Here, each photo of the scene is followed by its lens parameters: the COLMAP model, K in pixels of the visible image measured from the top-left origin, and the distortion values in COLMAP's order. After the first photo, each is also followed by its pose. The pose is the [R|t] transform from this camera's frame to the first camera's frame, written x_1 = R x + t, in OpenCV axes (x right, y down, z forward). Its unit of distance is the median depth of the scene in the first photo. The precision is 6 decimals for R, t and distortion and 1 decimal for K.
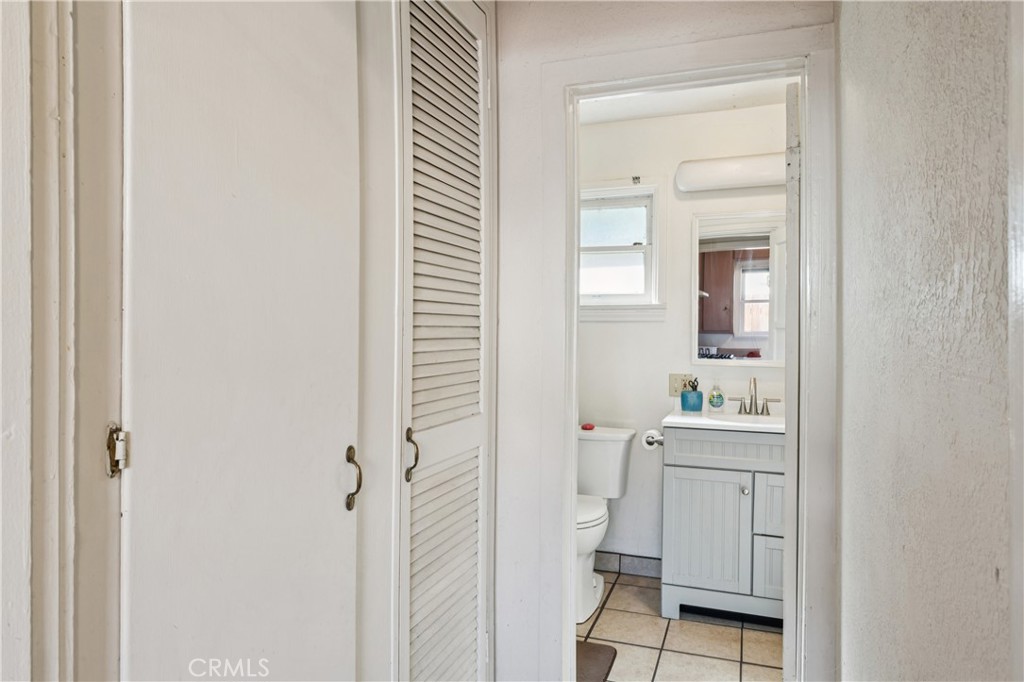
lens RADIAL K [[655.5, 0, 511.8], [0, 655.5, 341.5], [0, 0, 1]] dist [-0.058806, -0.000164]
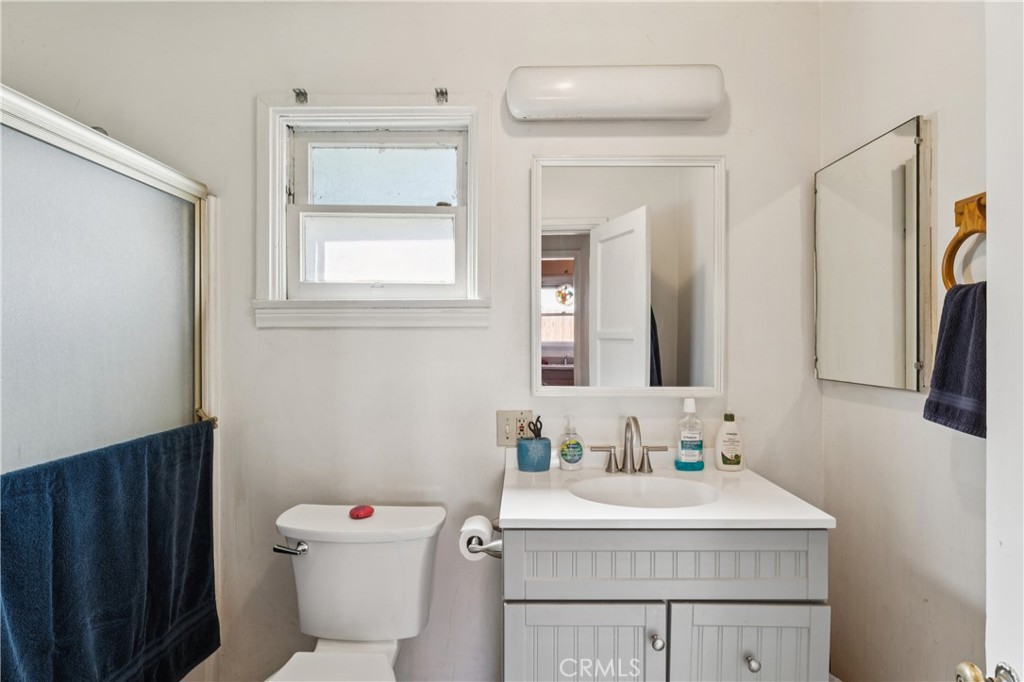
lens RADIAL K [[493.6, 0, 516.3], [0, 493.6, 347.3], [0, 0, 1]] dist [-0.006825, -0.000363]
pose [[0.938487, -0.010177, 0.345165, 0.096238], [0.012732, 0.999906, -0.005137, -0.009155], [-0.345080, 0.009215, 0.938528, 0.552047]]
